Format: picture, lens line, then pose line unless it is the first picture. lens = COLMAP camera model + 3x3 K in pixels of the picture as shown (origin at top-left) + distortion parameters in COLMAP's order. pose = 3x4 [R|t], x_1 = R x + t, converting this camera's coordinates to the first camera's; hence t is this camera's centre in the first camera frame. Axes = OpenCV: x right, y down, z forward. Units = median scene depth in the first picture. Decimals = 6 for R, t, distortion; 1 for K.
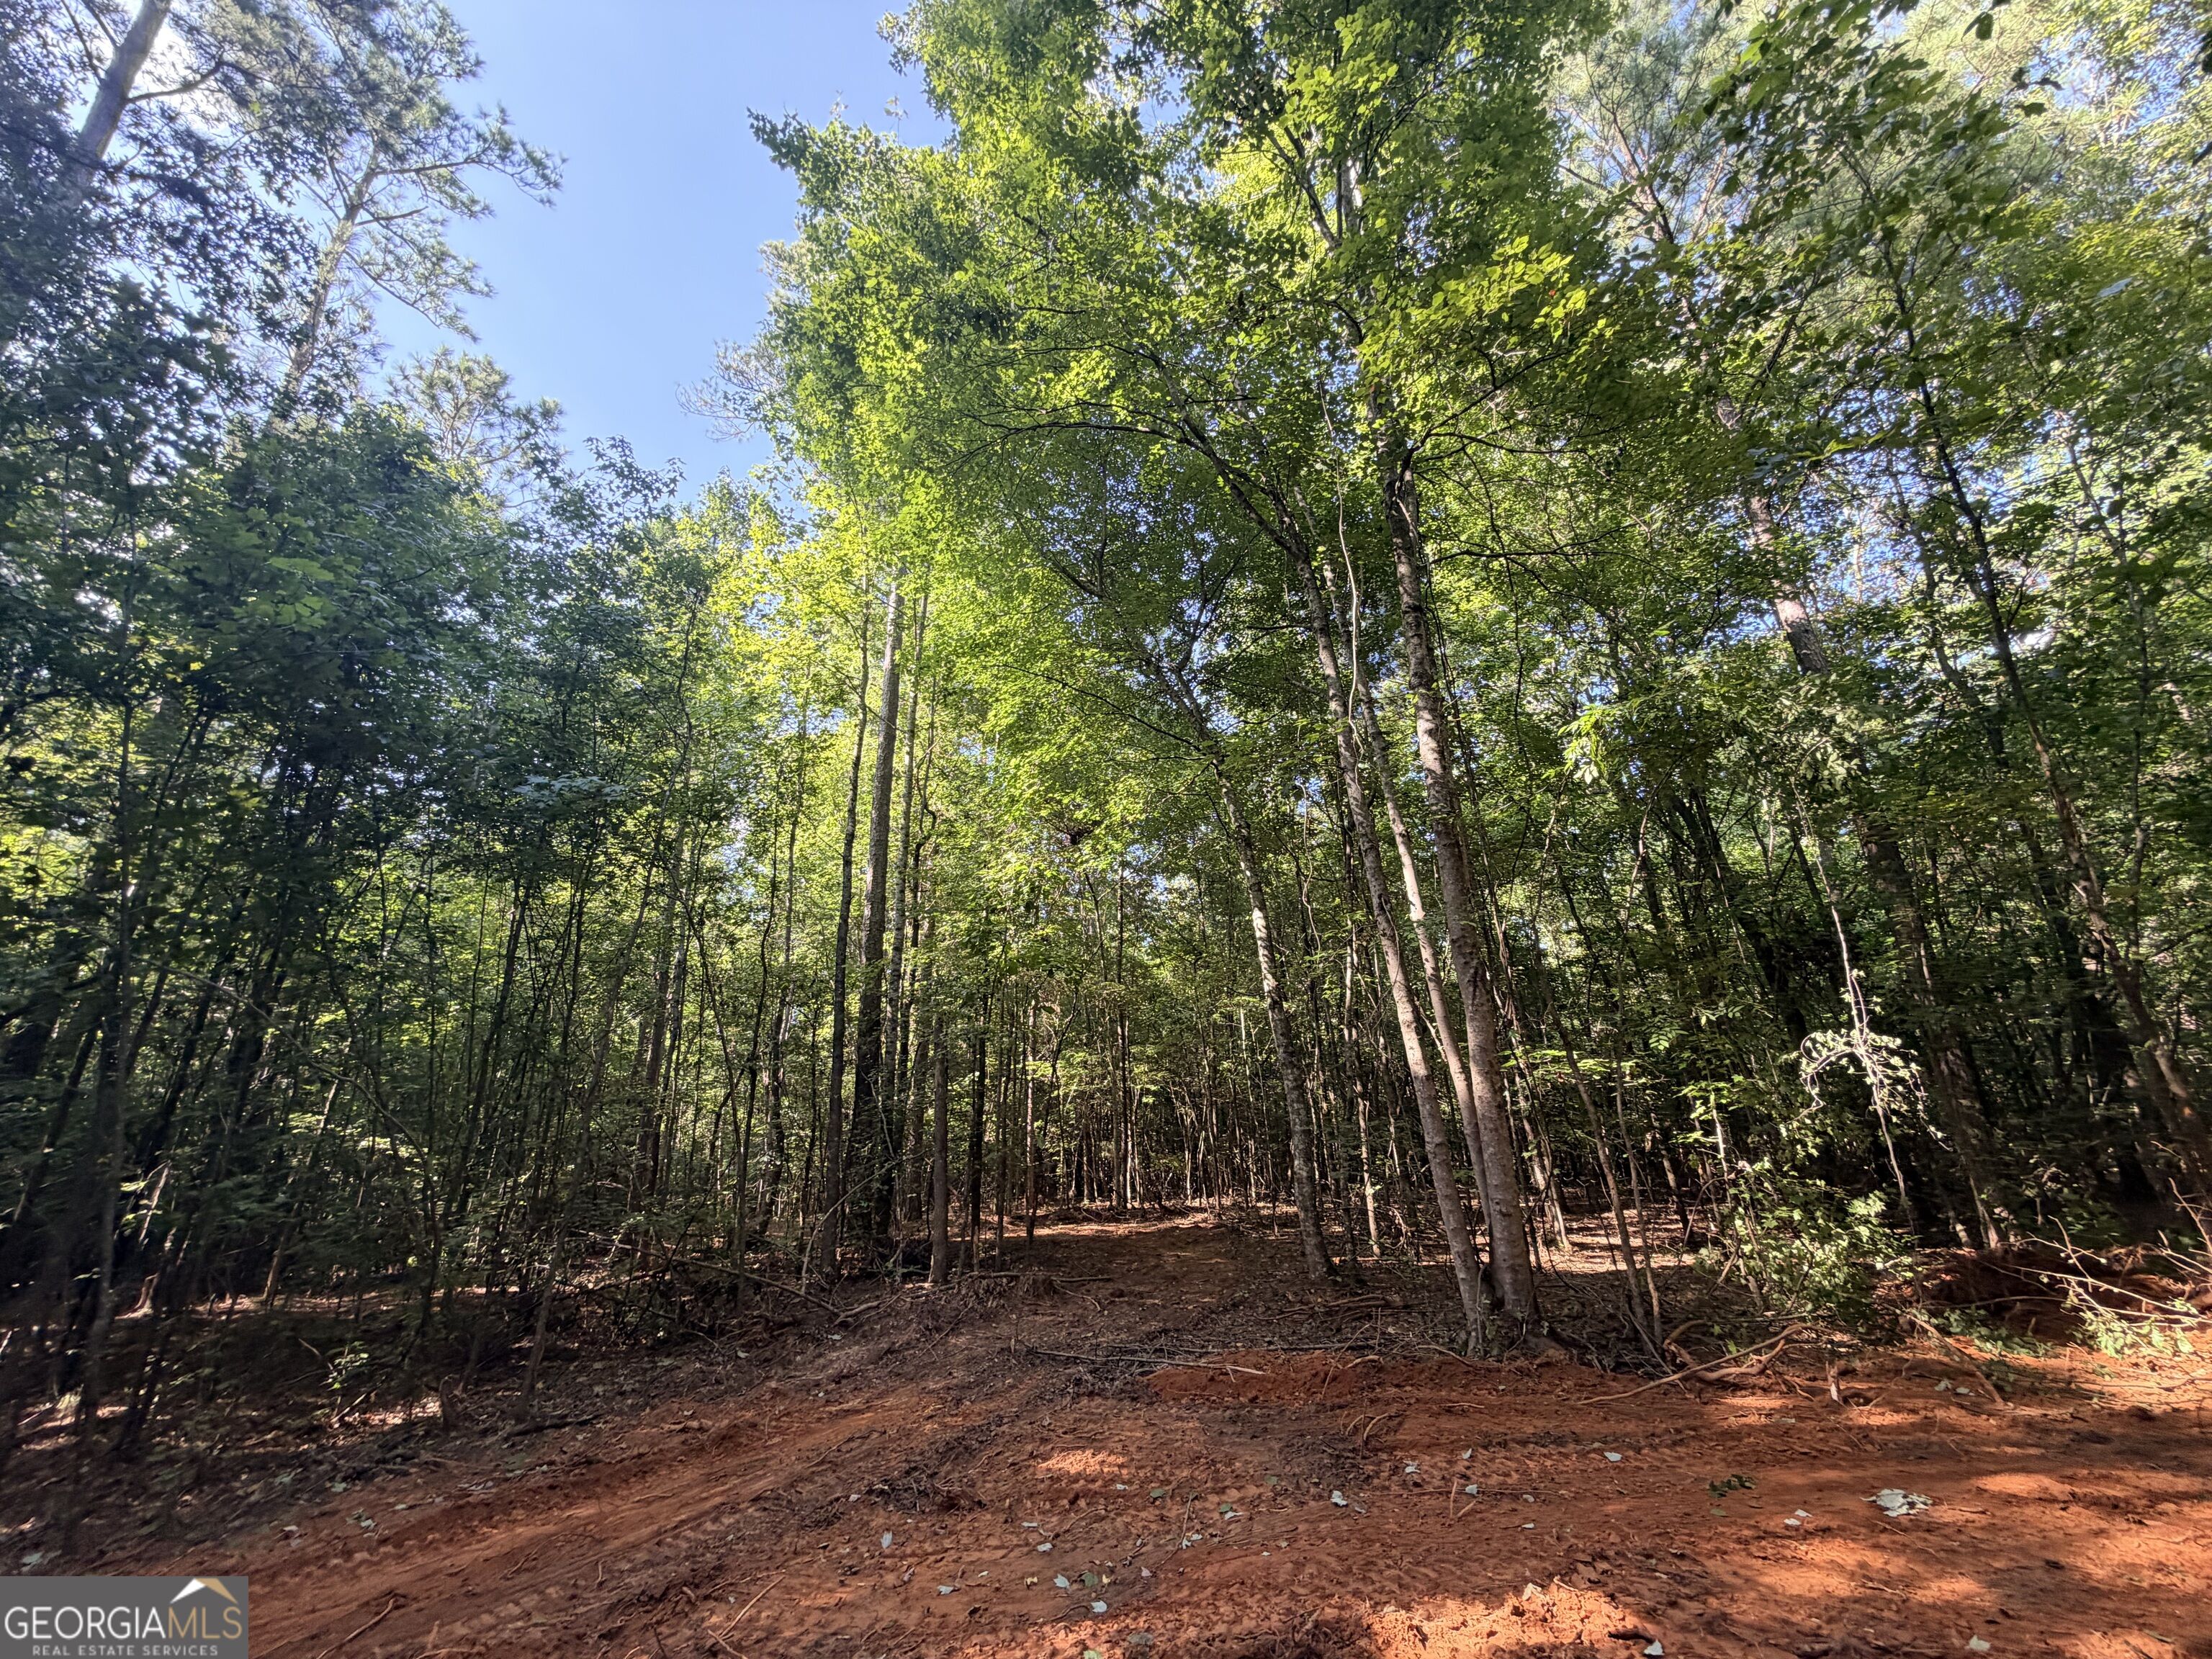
lens RADIAL K [[882.4, 0, 1098.0], [0, 882.4, 827.1], [0, 0, 1]] dist [-0.001041, -0.000098]
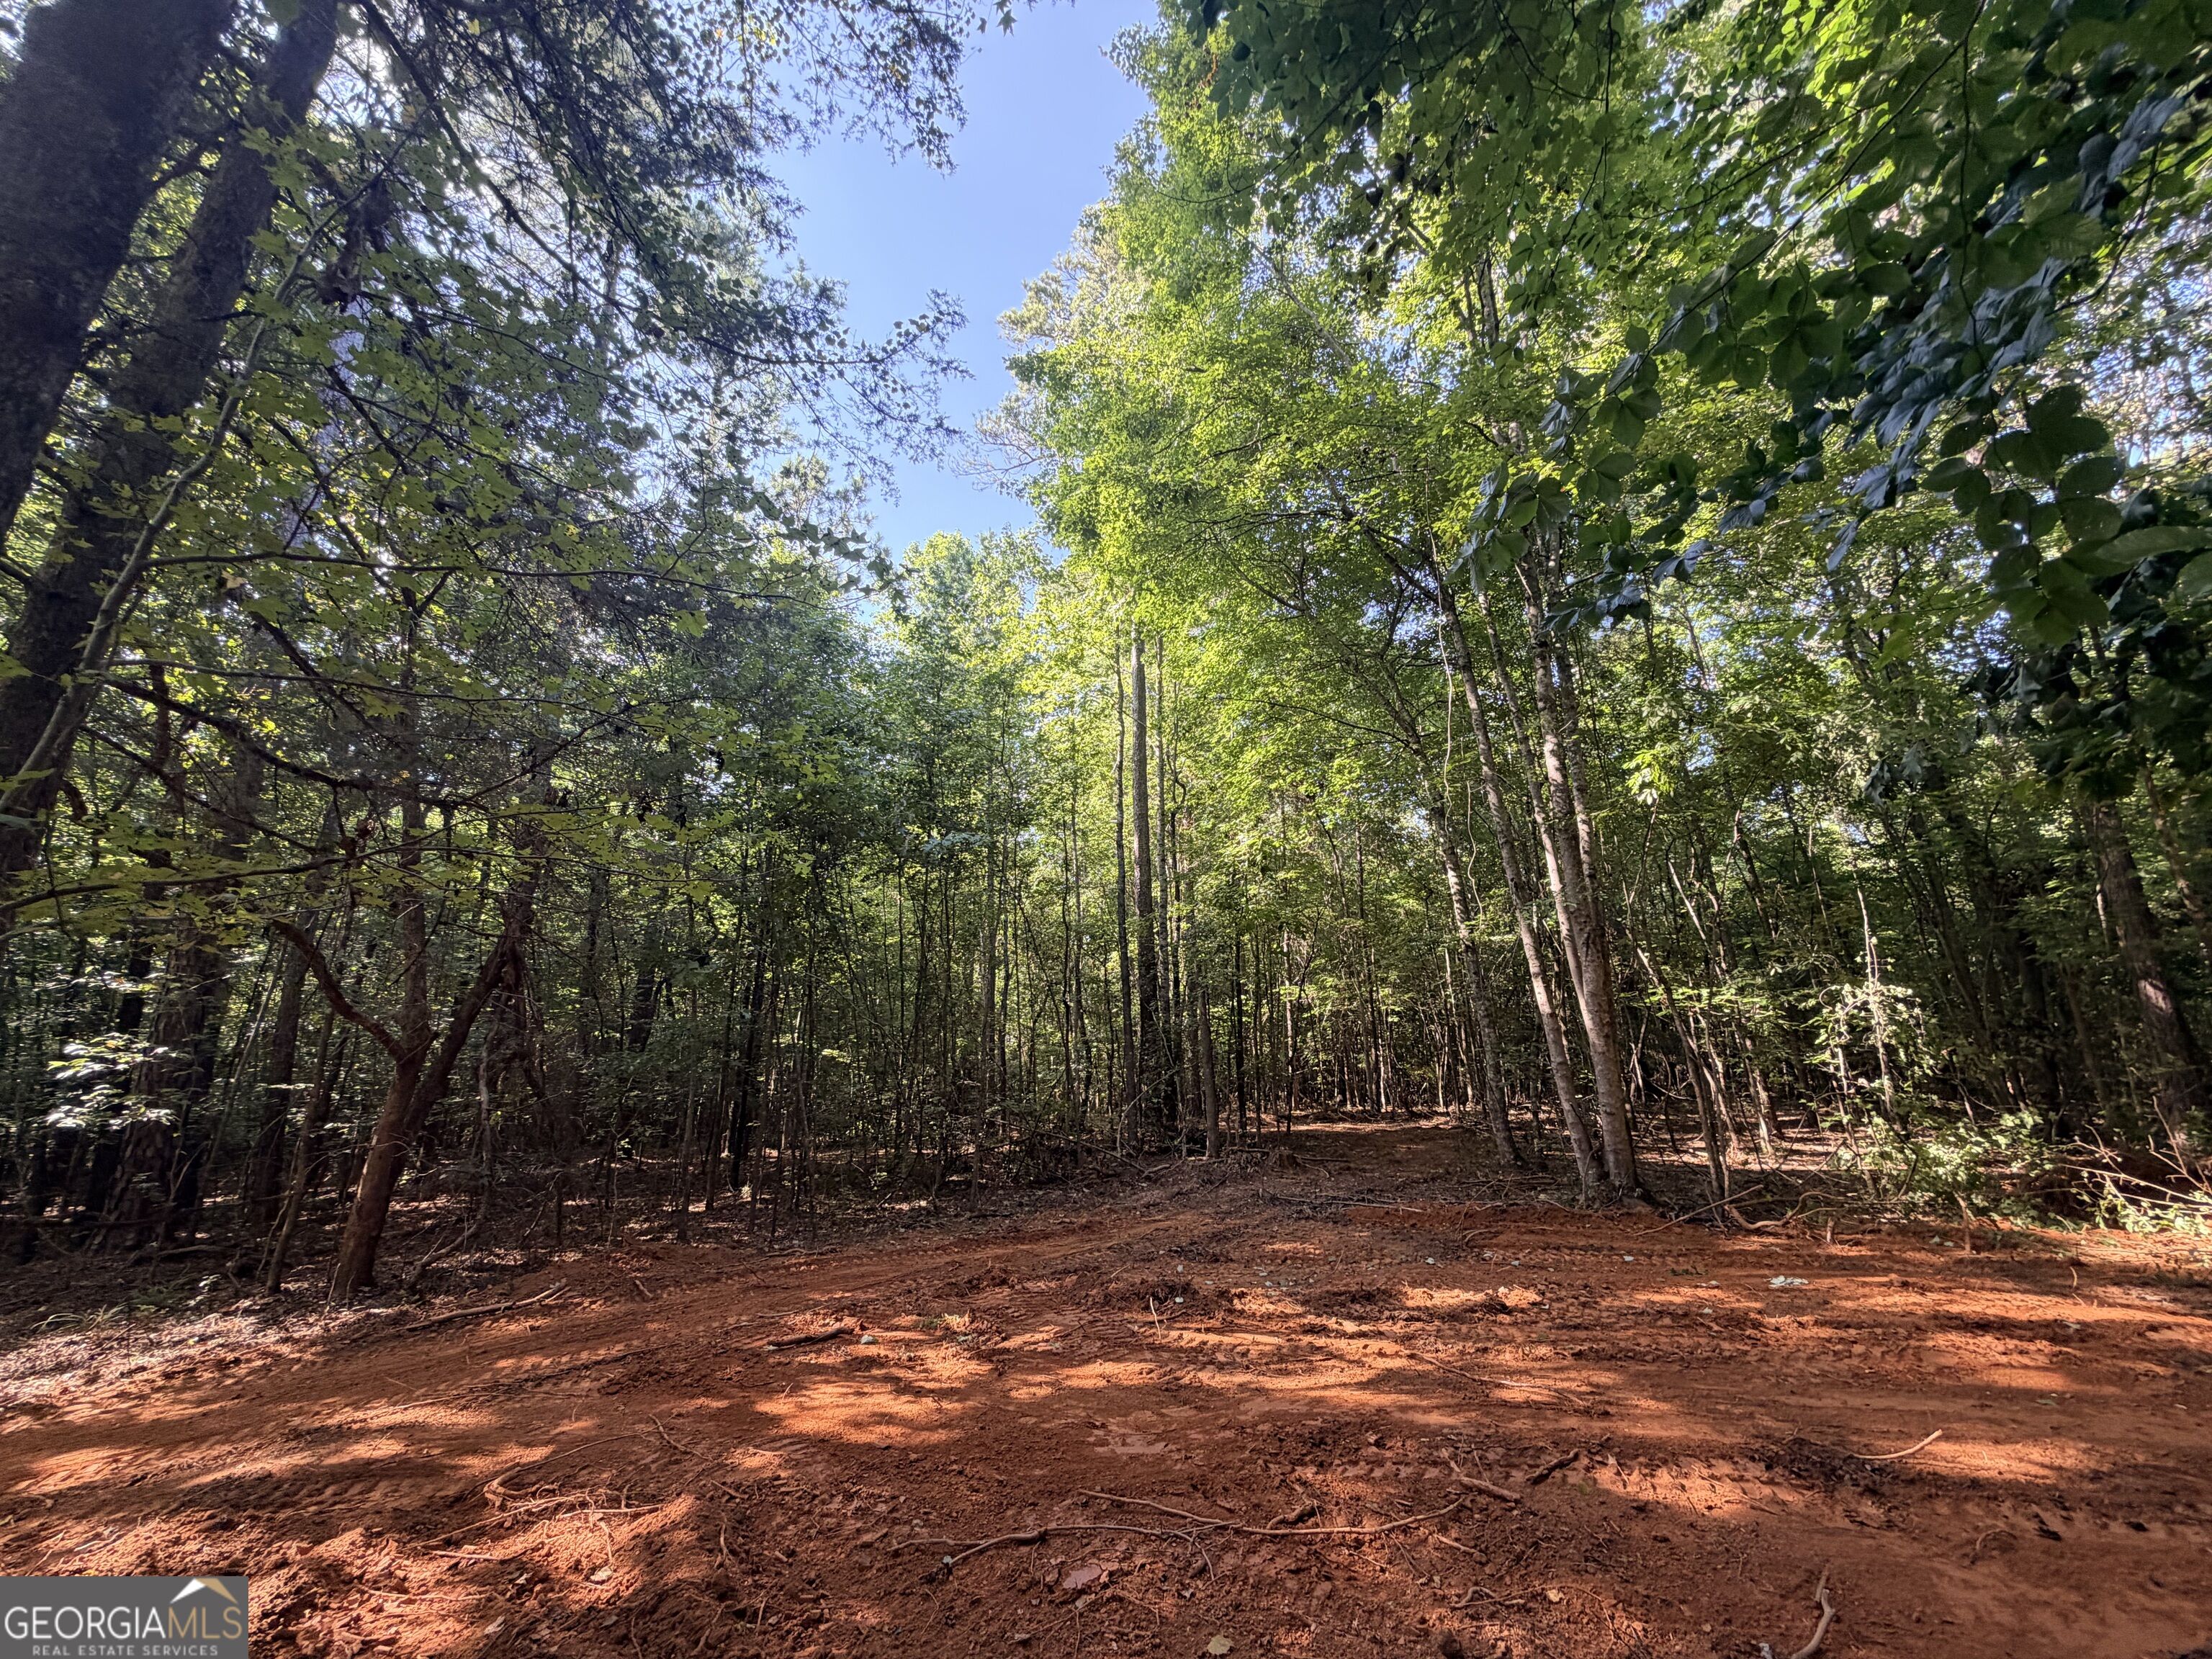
lens RADIAL K [[882.4, 0, 1098.0], [0, 882.4, 827.1], [0, 0, 1]] dist [-0.001041, -0.000098]
pose [[0.953733, -0.068040, -0.292854, 0.052948], [0.095264, 0.992255, 0.079712, -0.072647], [0.285162, -0.103923, 0.952829, -0.188383]]
